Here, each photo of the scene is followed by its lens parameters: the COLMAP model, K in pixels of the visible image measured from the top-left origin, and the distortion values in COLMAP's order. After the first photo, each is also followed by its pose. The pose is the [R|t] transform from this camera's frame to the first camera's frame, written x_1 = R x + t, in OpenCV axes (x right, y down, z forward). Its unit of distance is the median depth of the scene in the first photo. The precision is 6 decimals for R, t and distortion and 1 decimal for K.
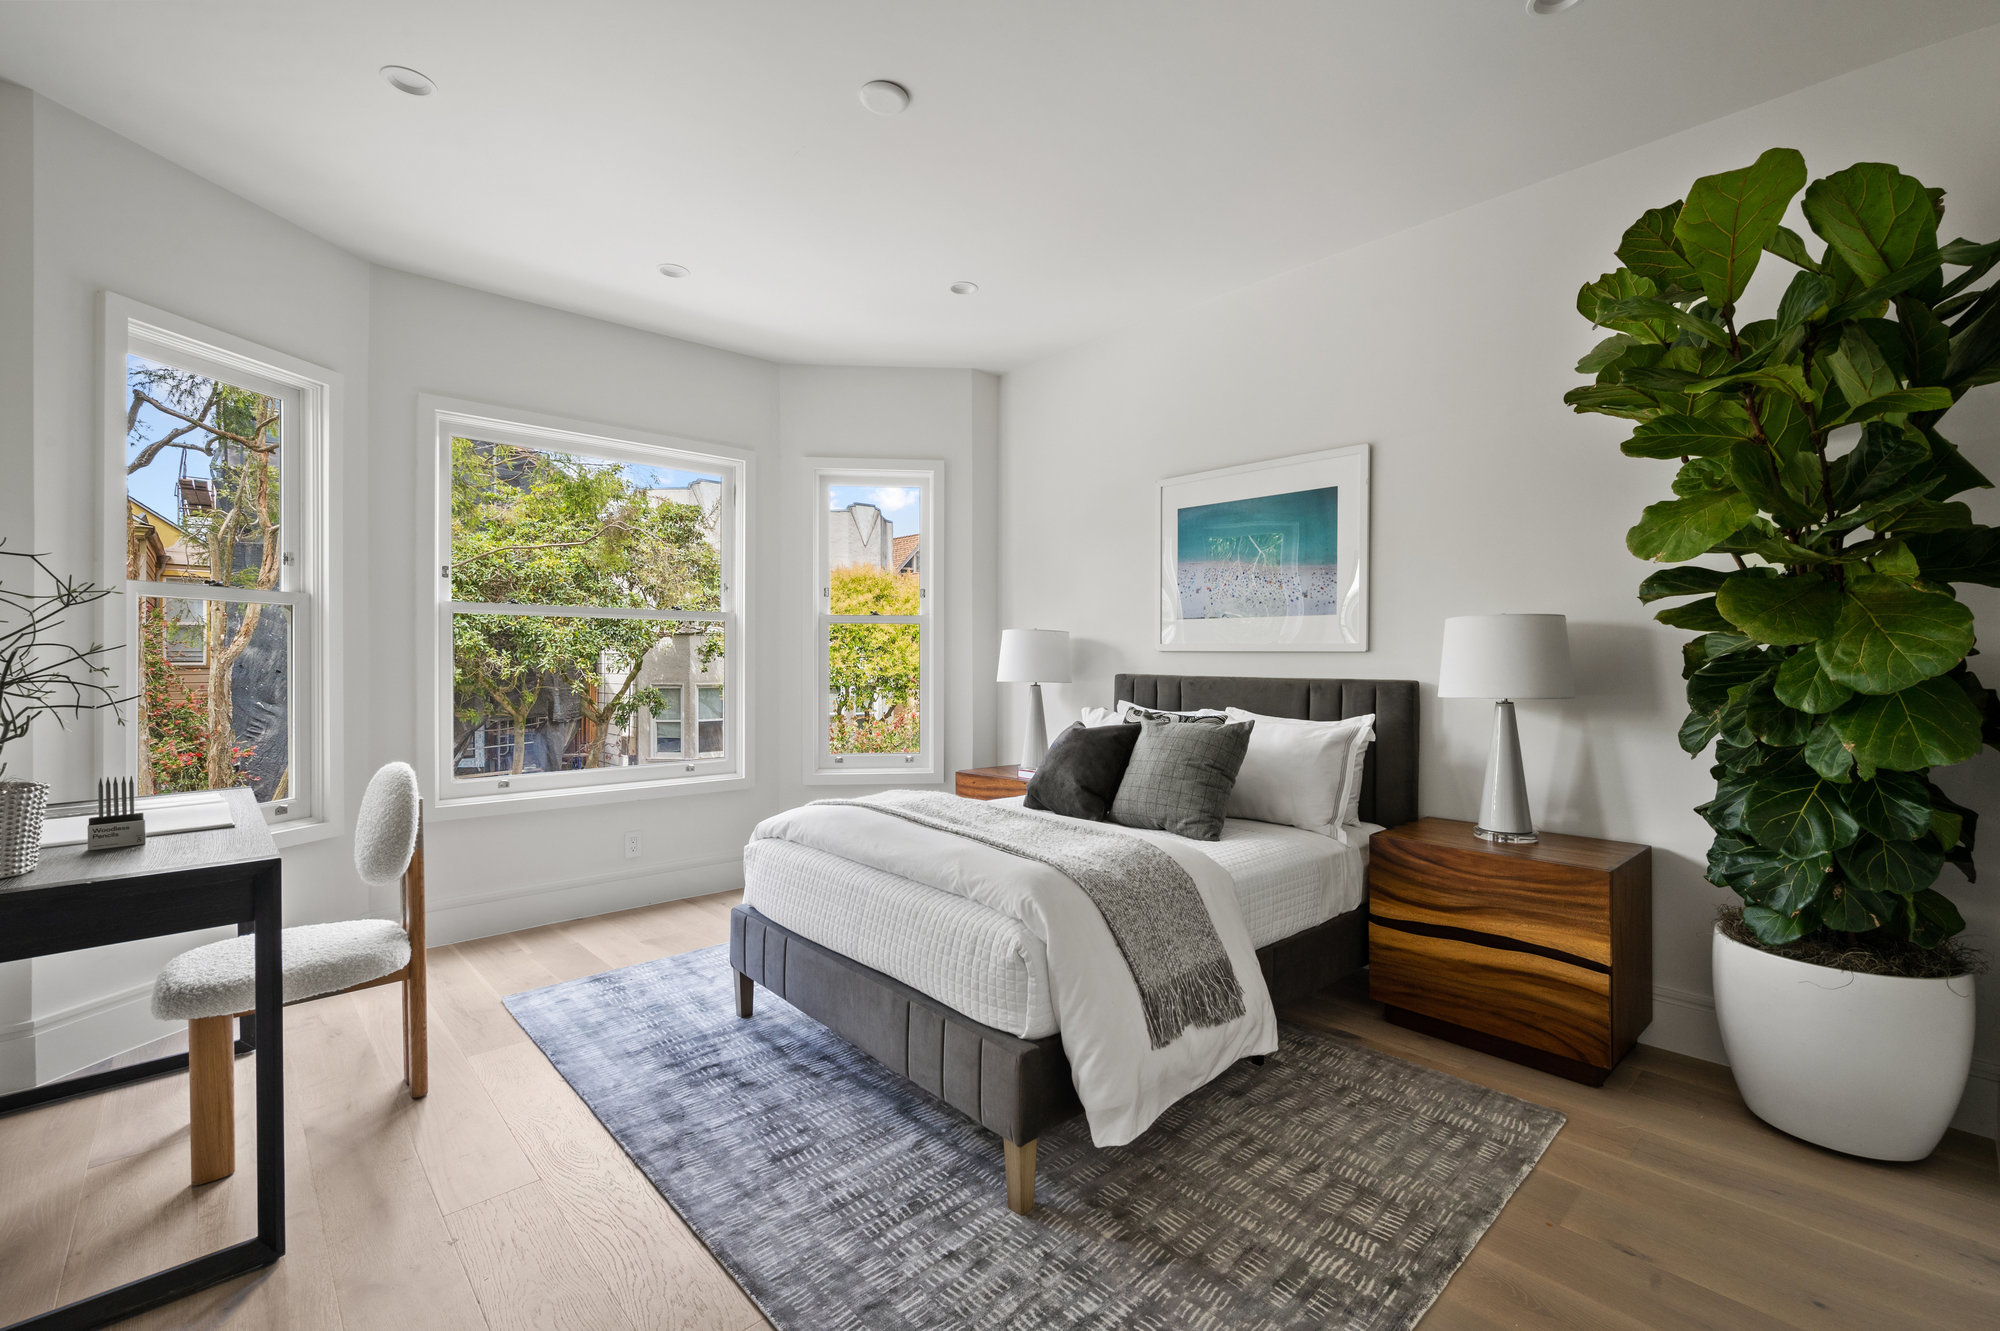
lens RADIAL K [[808.1, 0, 1000.0], [0, 808.1, 665.5], [0, 0, 1]] dist [0.000875, 0.000244]
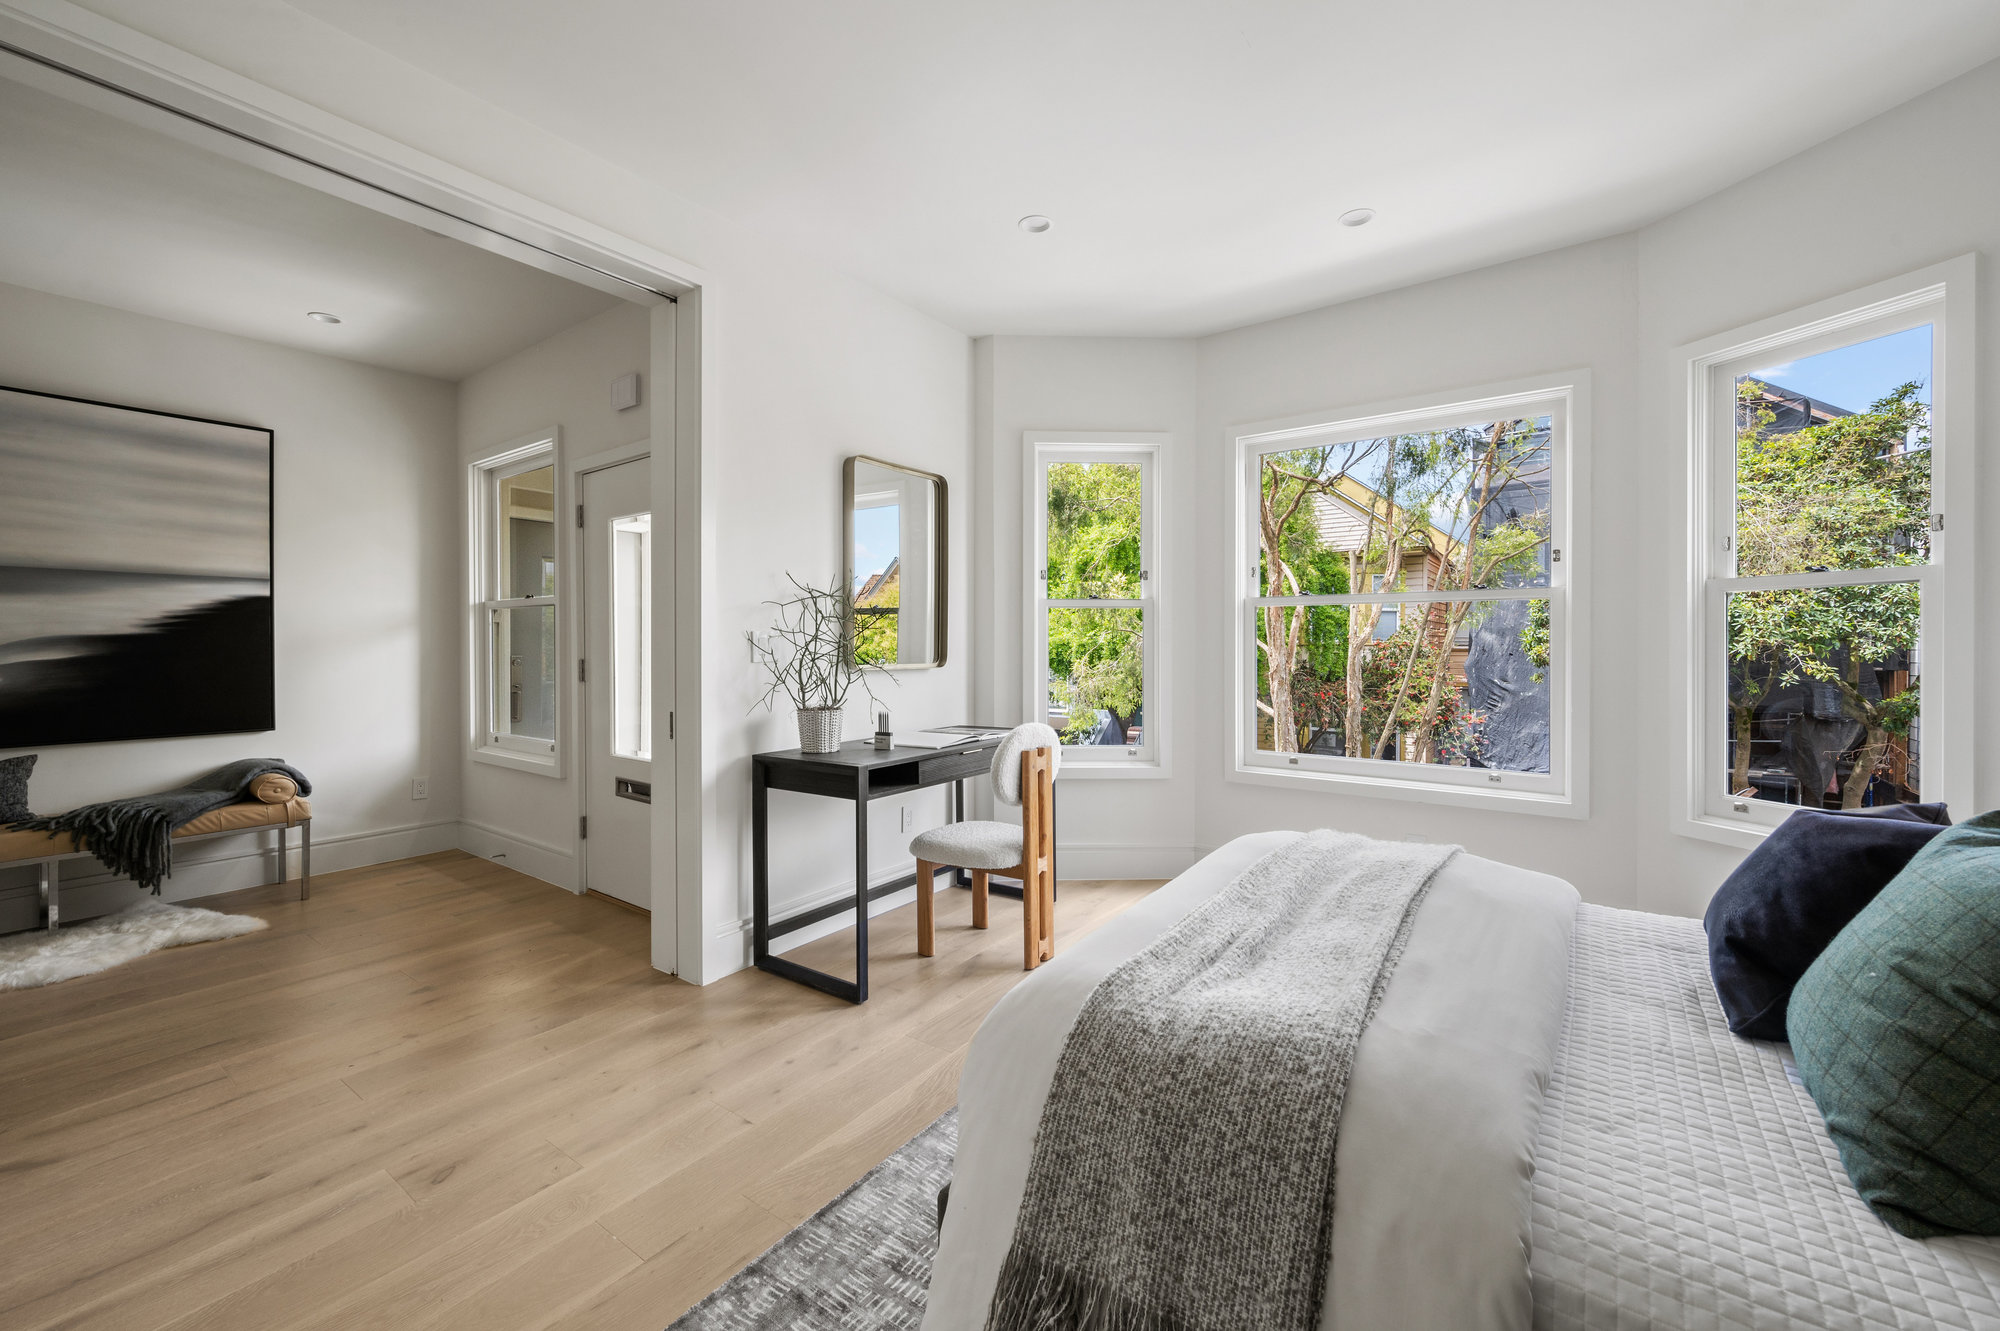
lens RADIAL K [[800.1, 0, 1005.2], [0, 800.1, 632.3], [0, 0, 1]] dist [-0.001357, -0.000095]
pose [[0.198347, -0.003888, -0.980124, 0.728377], [-0.012372, 0.999903, -0.006470, -0.036307], [0.980054, 0.013410, 0.198280, 0.839461]]
